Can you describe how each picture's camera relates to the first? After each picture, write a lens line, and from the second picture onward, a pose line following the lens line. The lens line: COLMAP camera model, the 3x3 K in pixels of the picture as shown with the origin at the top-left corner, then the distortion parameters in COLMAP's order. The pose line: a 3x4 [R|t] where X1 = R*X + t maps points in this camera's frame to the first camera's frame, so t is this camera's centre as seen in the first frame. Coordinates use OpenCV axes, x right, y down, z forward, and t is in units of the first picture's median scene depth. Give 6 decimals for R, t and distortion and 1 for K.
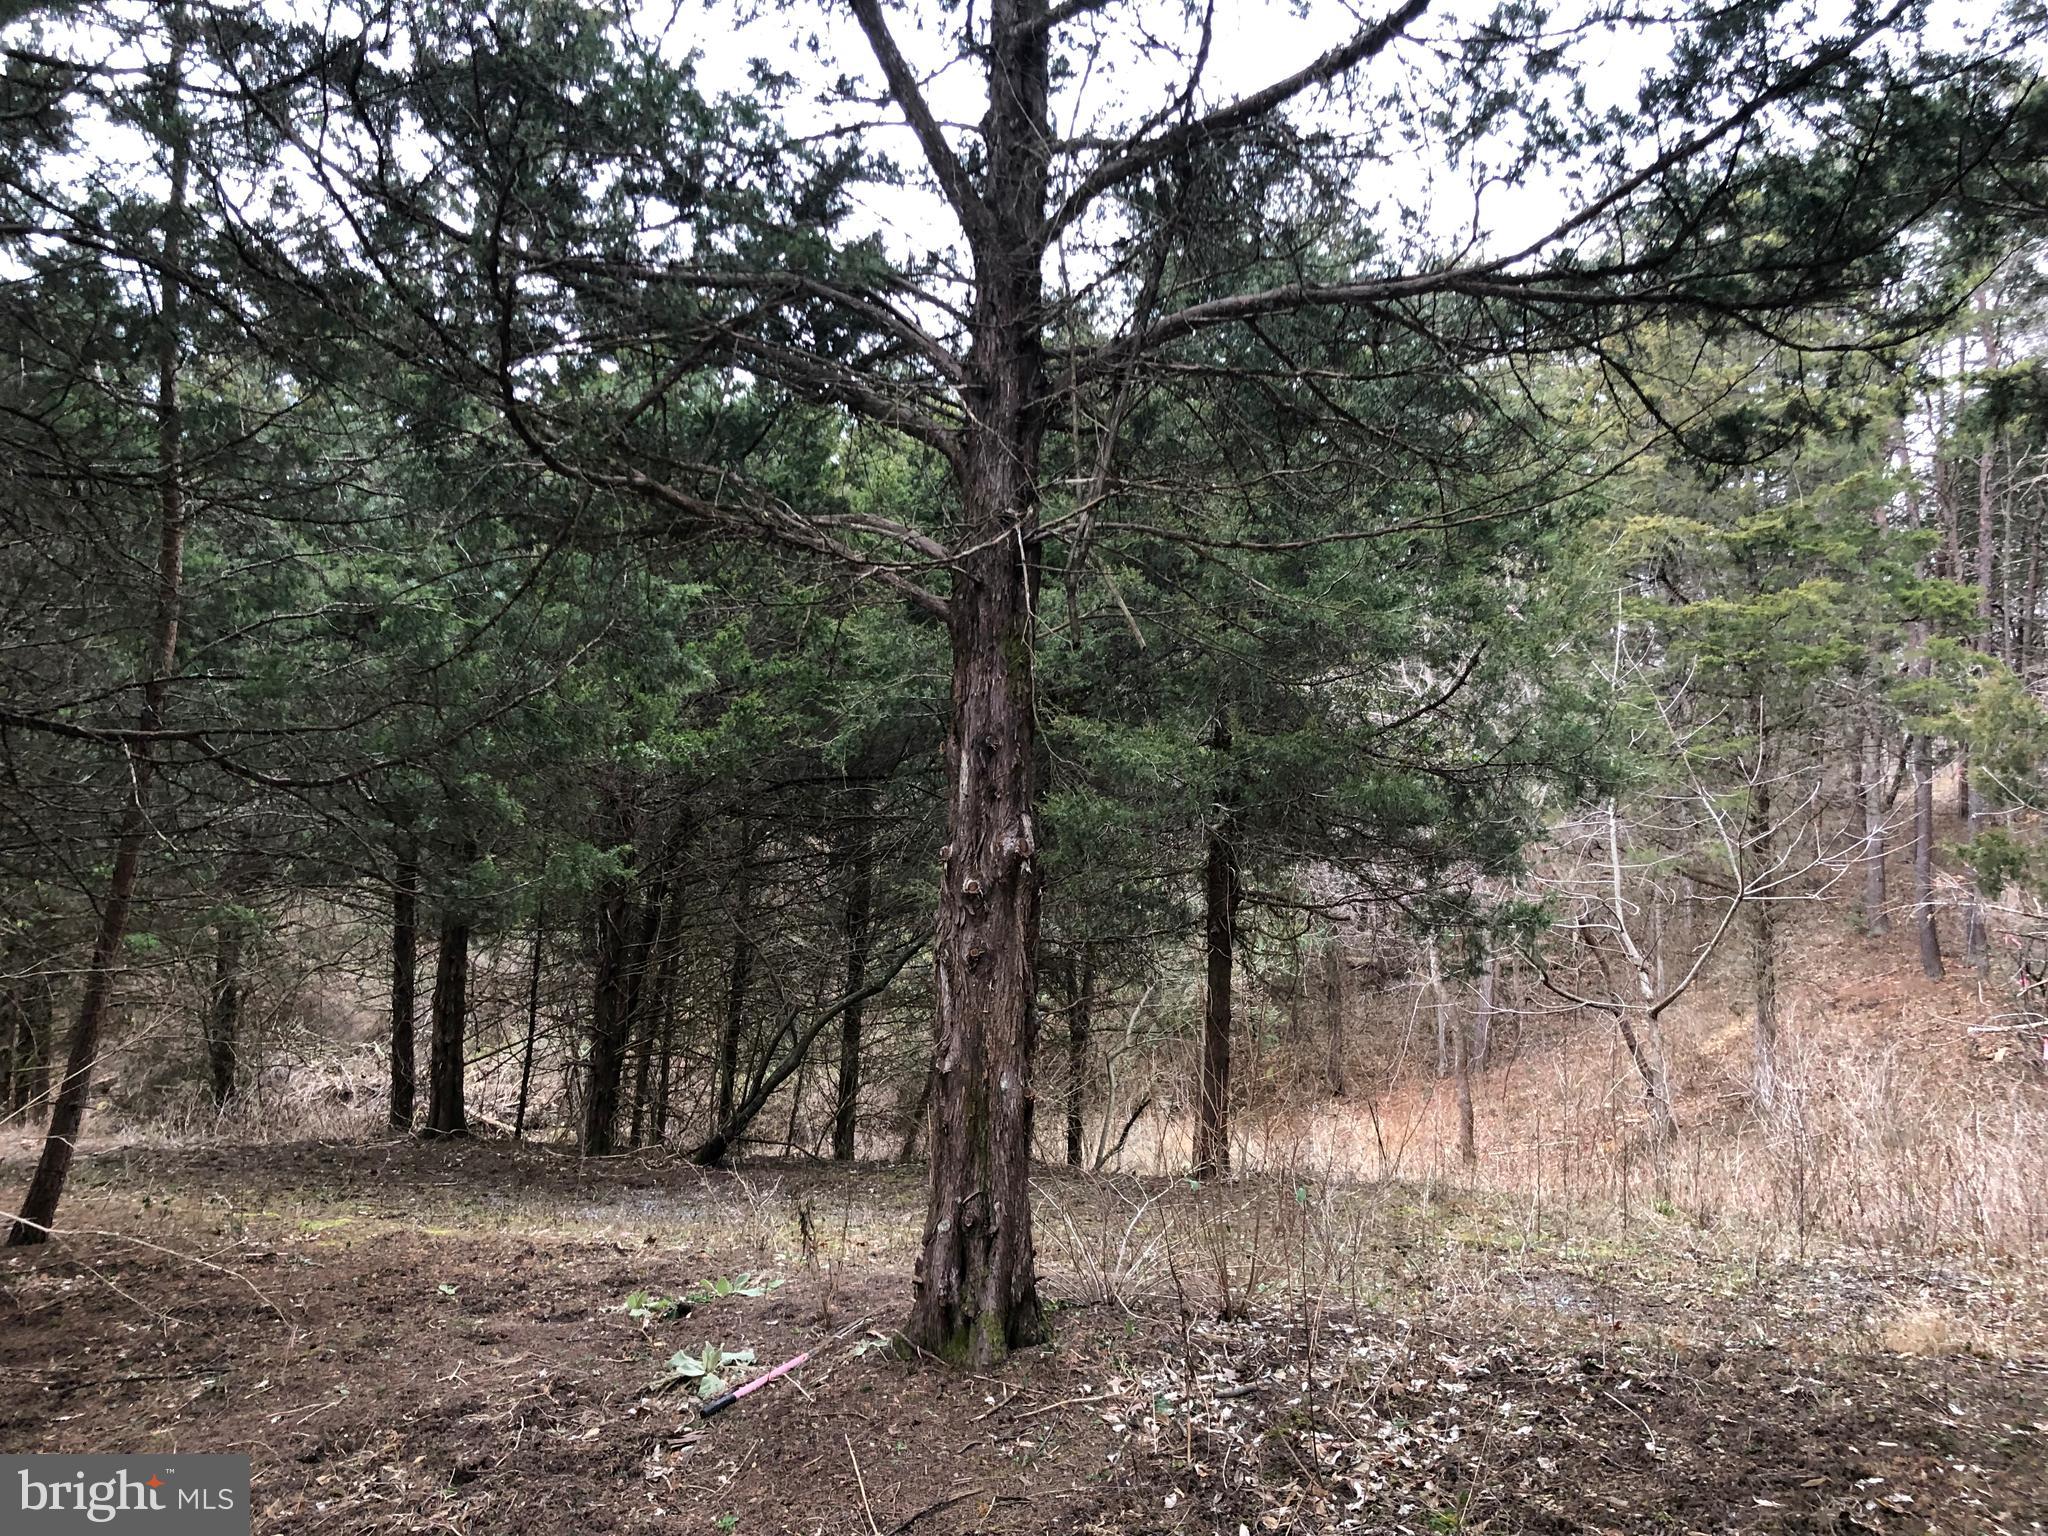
lens RADIAL K [[1843.6, 0, 1024.0], [0, 1843.6, 768.0], [0, 0, 1]] dist [0.027643, 0.007010]
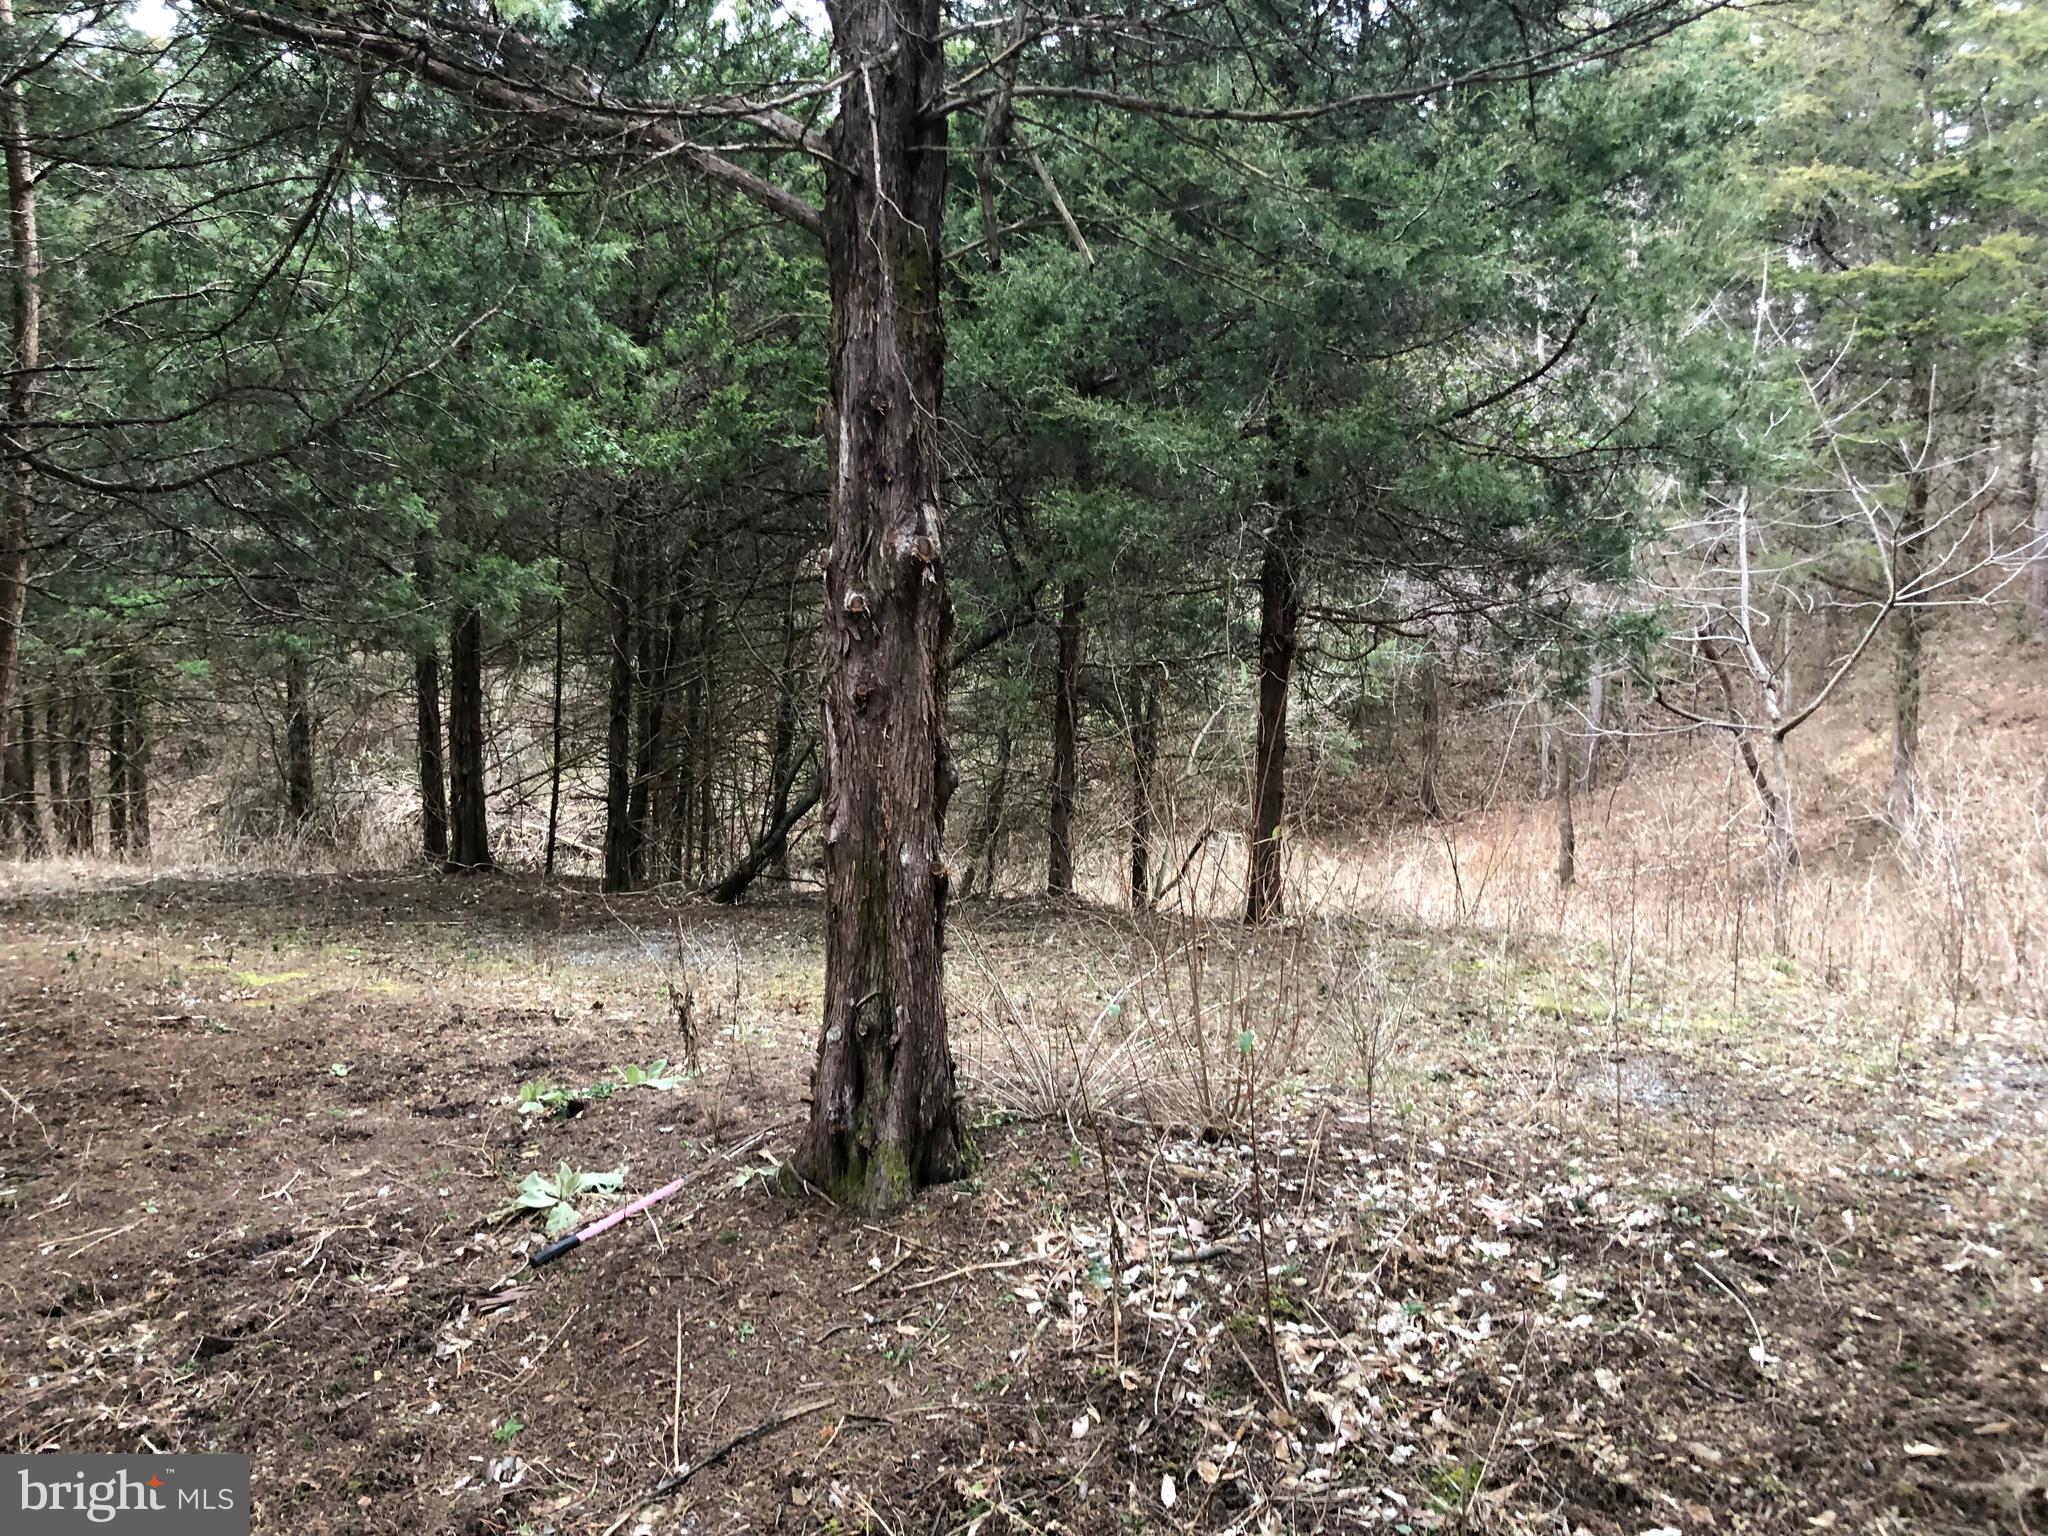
lens RADIAL K [[1658.9, 0, 1024.0], [0, 1658.9, 768.0], [0, 0, 1]] dist [0.048923, -0.049204]
pose [[0.995440, -0.003830, -0.095313, 0.103257], [0.019012, 0.987114, 0.158886, 0.025079], [0.093476, -0.159974, 0.982685, 0.327322]]
